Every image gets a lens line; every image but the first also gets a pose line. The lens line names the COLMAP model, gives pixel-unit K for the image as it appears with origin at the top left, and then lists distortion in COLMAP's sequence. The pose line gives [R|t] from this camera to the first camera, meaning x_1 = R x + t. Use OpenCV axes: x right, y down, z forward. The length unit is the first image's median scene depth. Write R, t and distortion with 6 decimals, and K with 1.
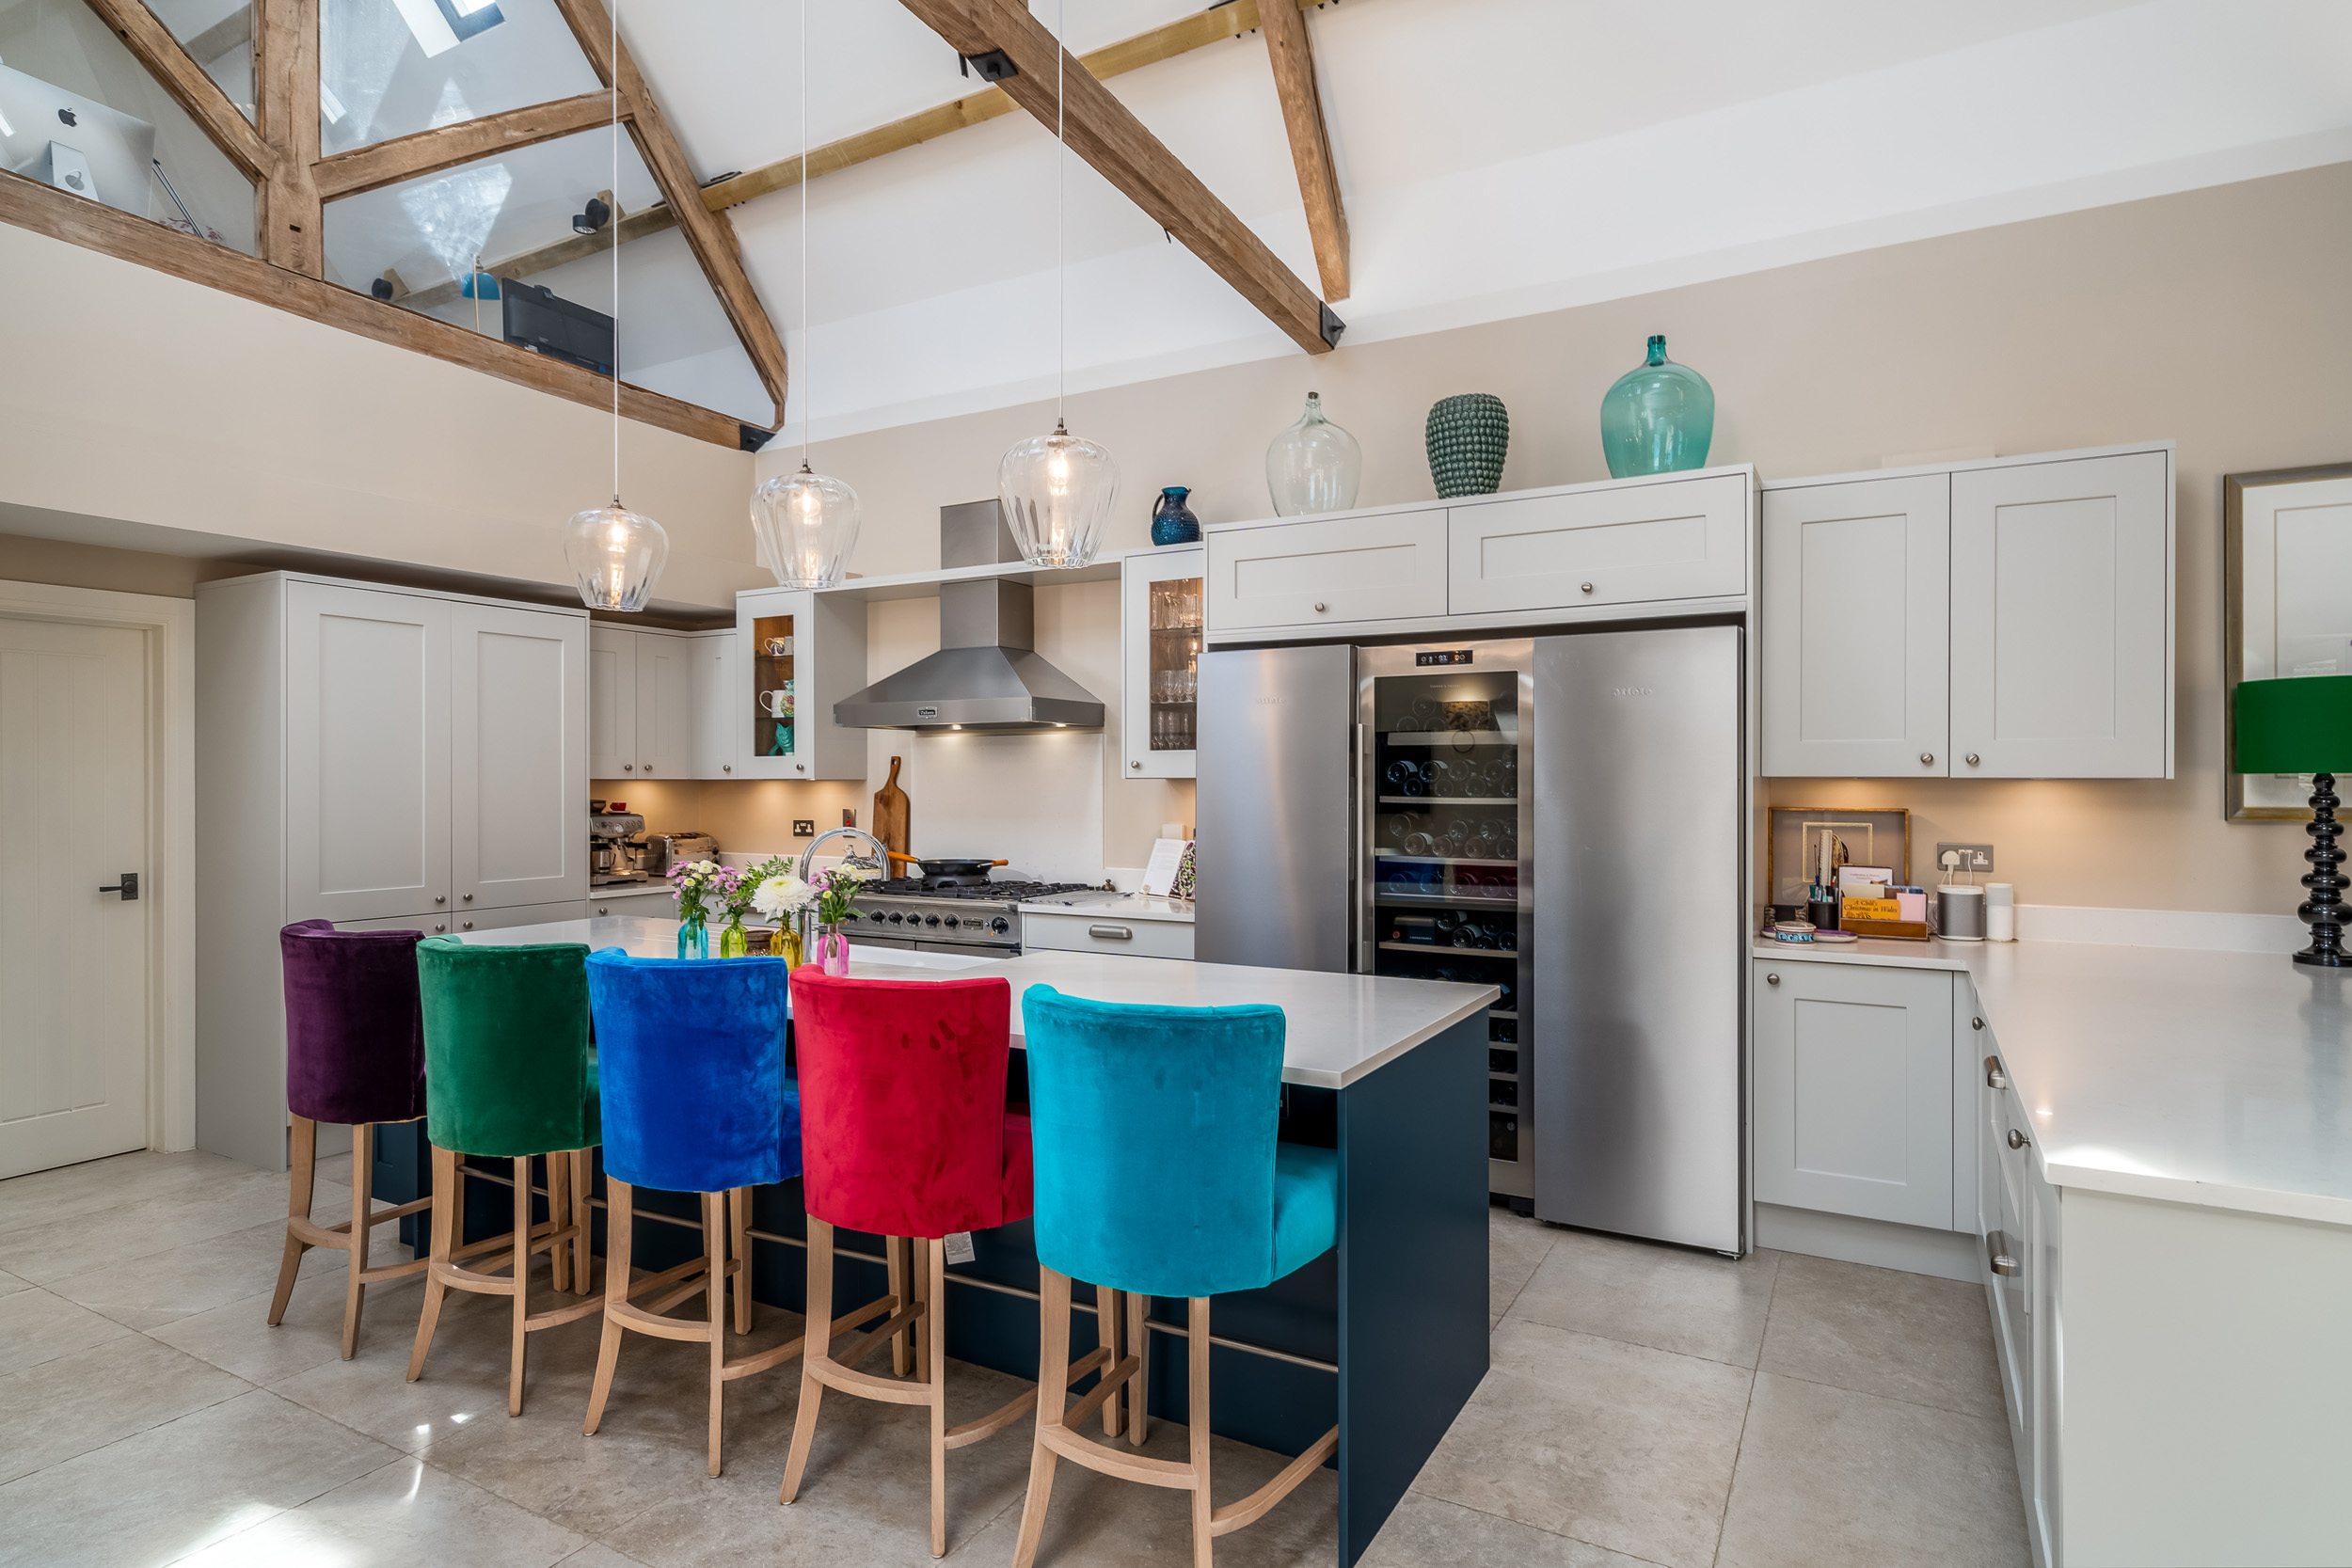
lens RADIAL K [[1262.4, 0, 1176.0], [0, 1262.4, 784.0], [0, 0, 1]] dist [-0.000597, -0.000052]
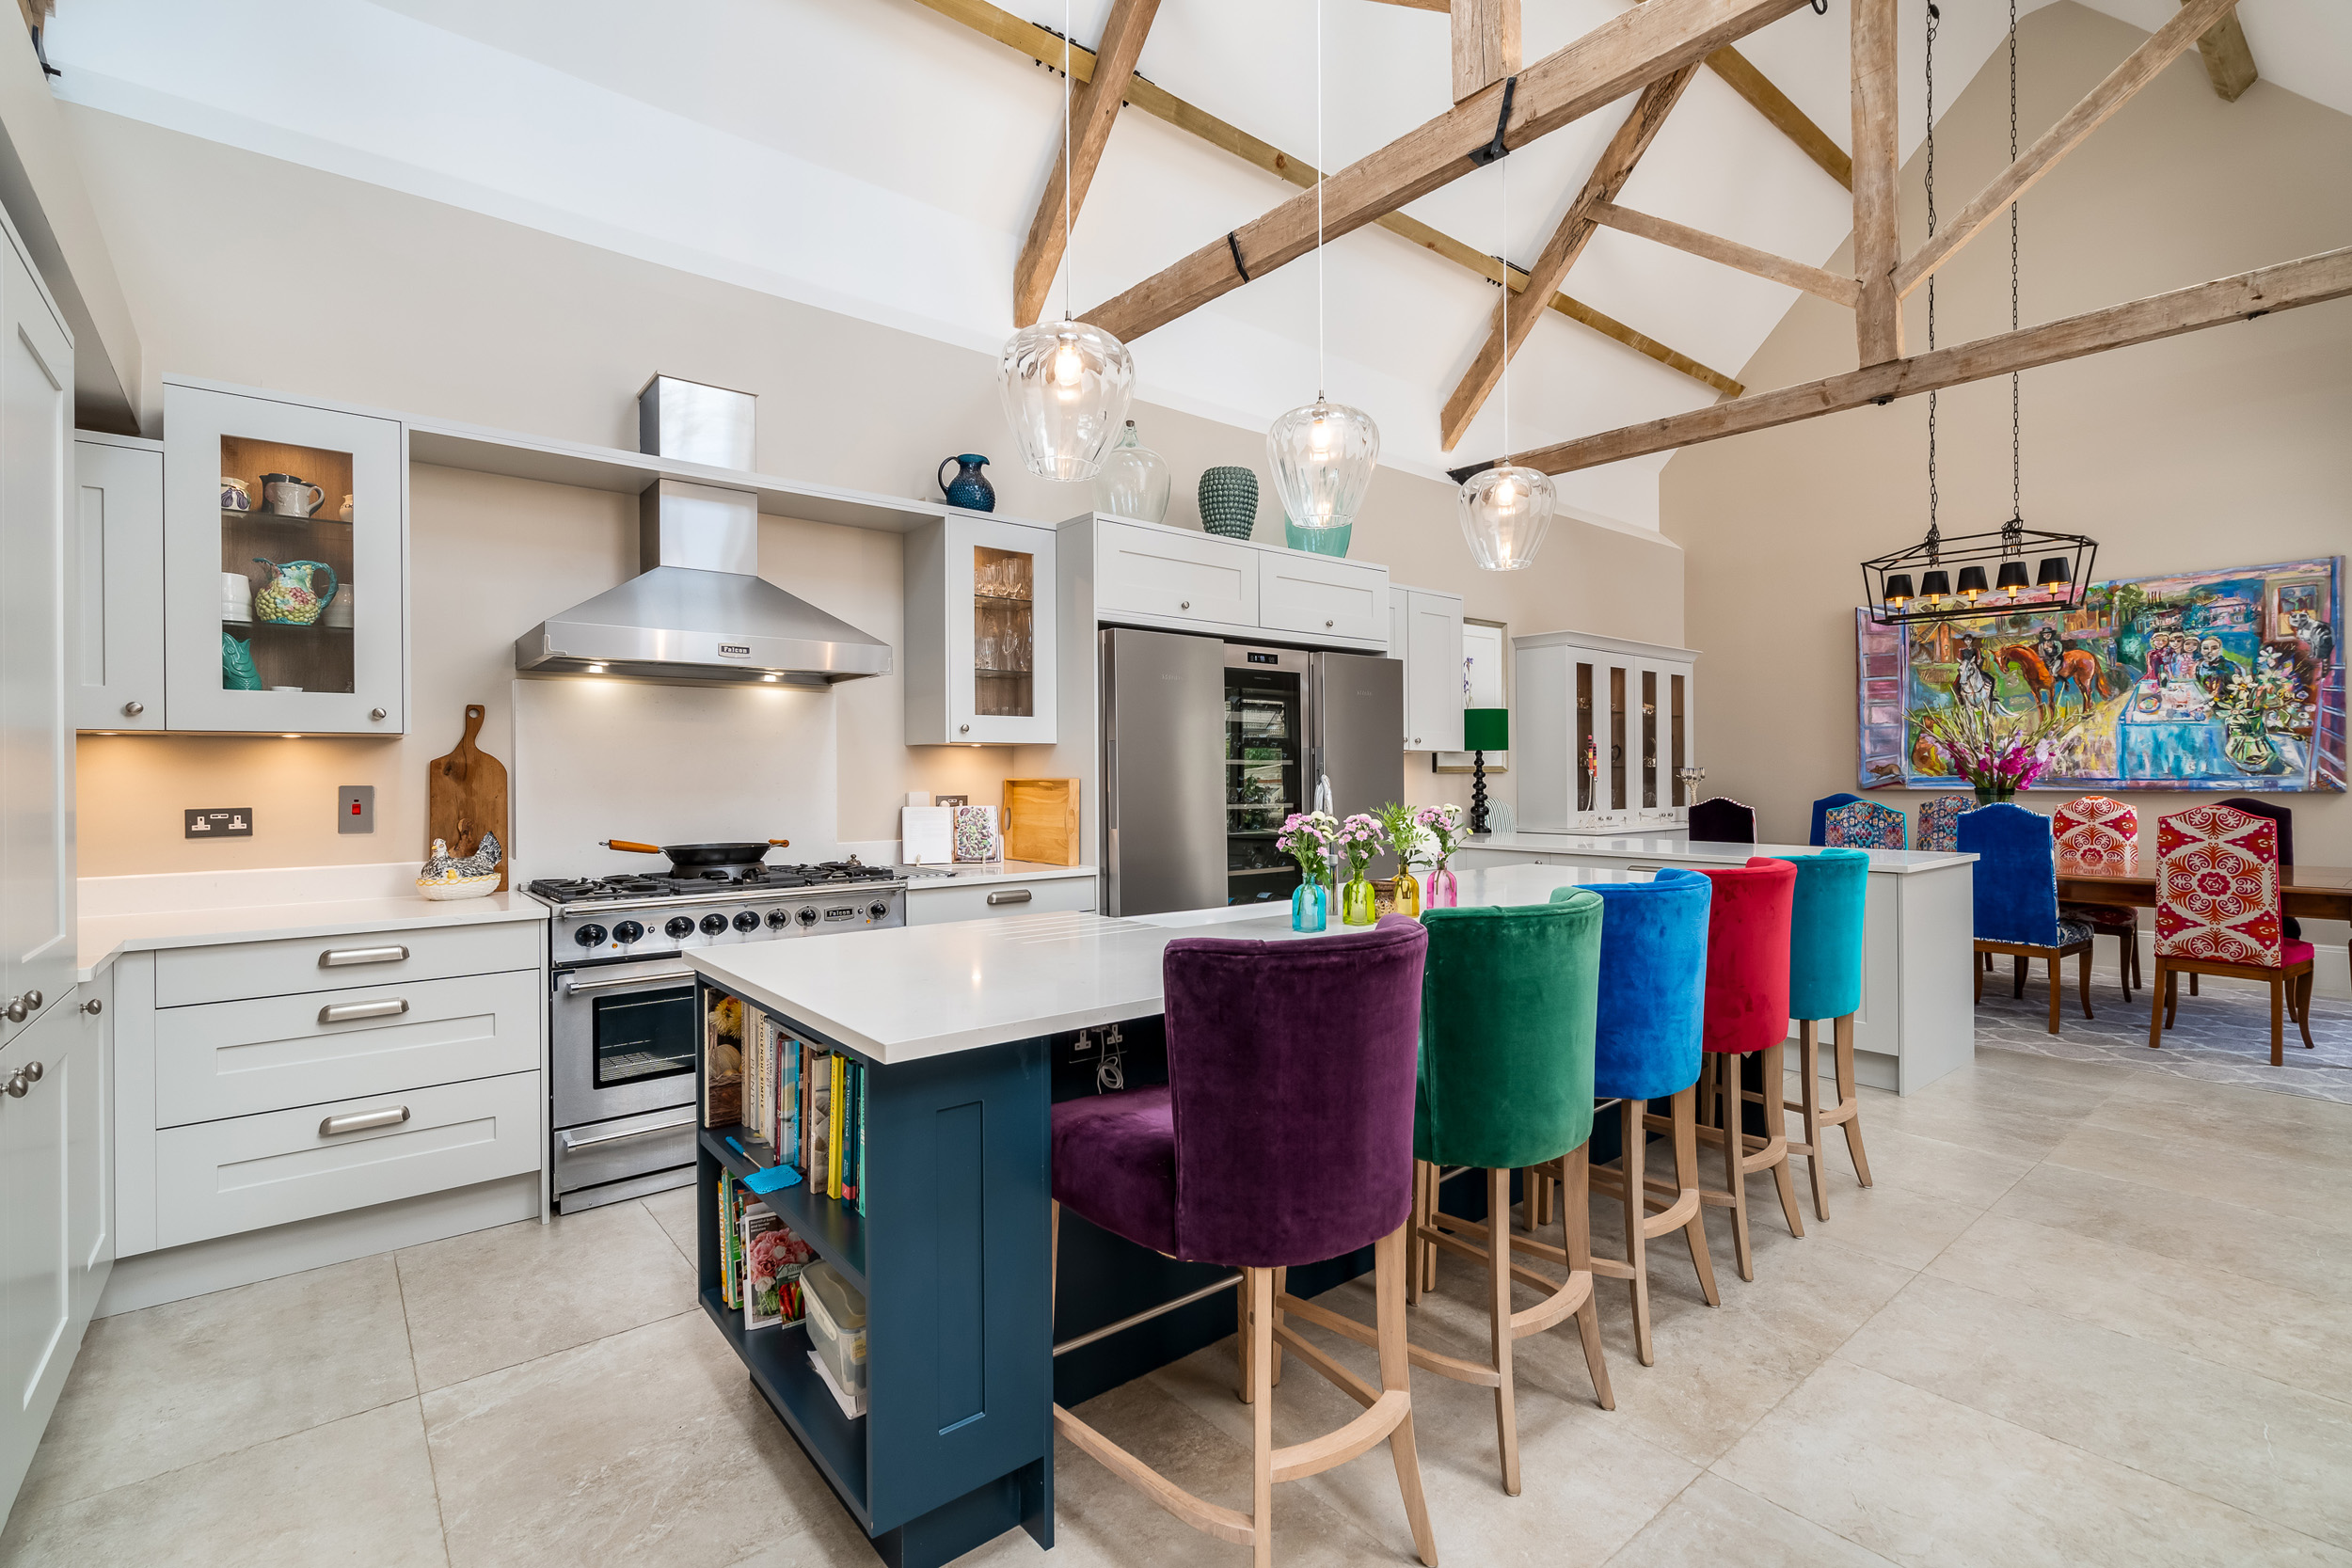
lens RADIAL K [[1044.7, 0, 1172.6], [0, 1044.7, 777.9], [0, 0, 1]] dist [0.001116, 0.000061]
pose [[0.352547, -0.001696, 0.935792, -0.727067], [0.011140, 0.999935, -0.002385, 0.026881], [-0.935728, 0.011266, 0.352543, 0.561294]]
